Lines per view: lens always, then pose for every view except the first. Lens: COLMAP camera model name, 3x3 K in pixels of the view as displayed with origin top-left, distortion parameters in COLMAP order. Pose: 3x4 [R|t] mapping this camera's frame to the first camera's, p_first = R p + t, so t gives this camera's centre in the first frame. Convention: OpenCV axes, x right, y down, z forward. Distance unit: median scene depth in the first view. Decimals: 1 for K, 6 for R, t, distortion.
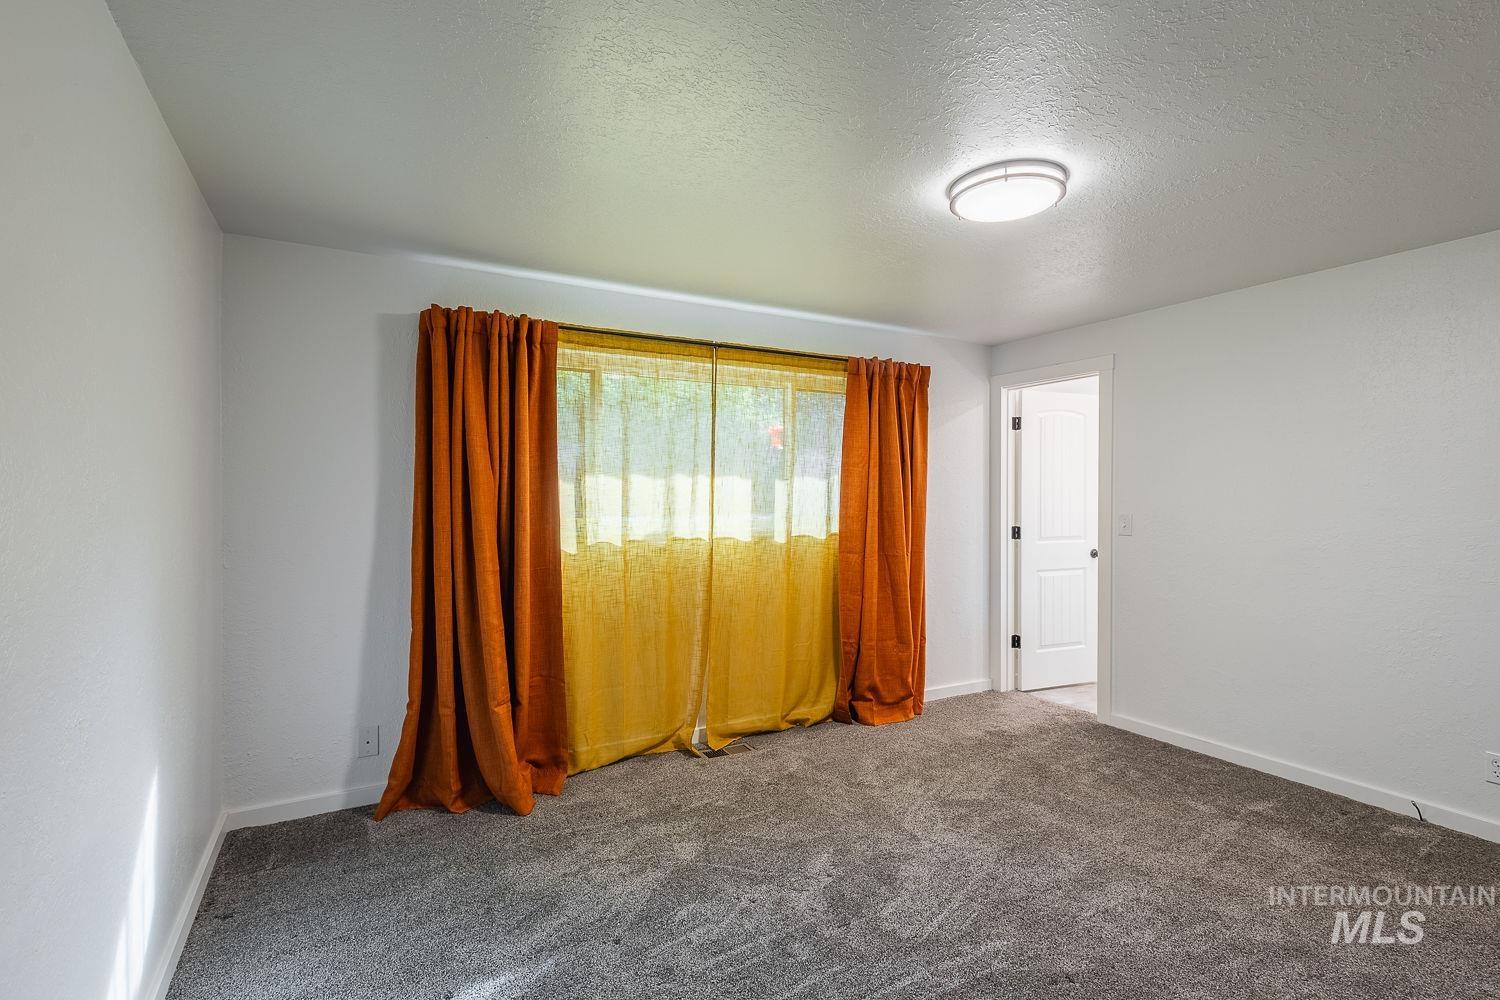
lens RADIAL K [[715.0, 0, 750.1], [0, 715.0, 501.9], [0, 0, 1]] dist [0.029757, -0.000116]
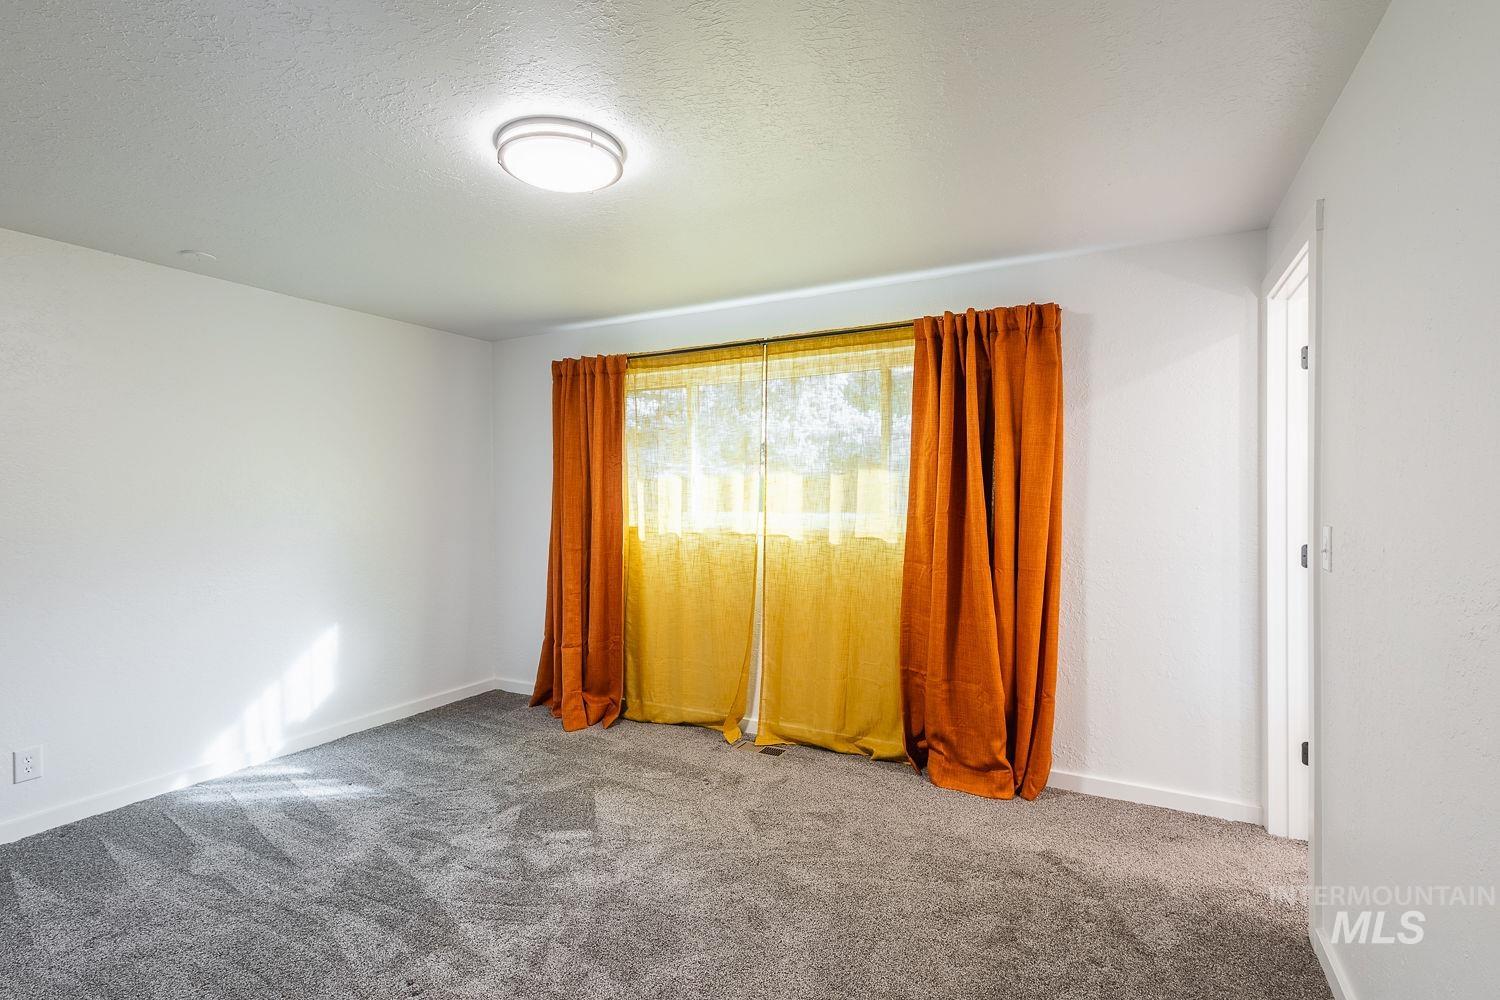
lens RADIAL K [[715.0, 0, 748.7], [0, 715.0, 499.7], [0, 0, 1]] dist [0.029757, -0.000116]
pose [[0.544951, 0.003853, -0.838459, 0.756017], [-0.001161, 0.999992, 0.003840, -0.002122], [0.838467, -0.001119, 0.544951, 0.424425]]
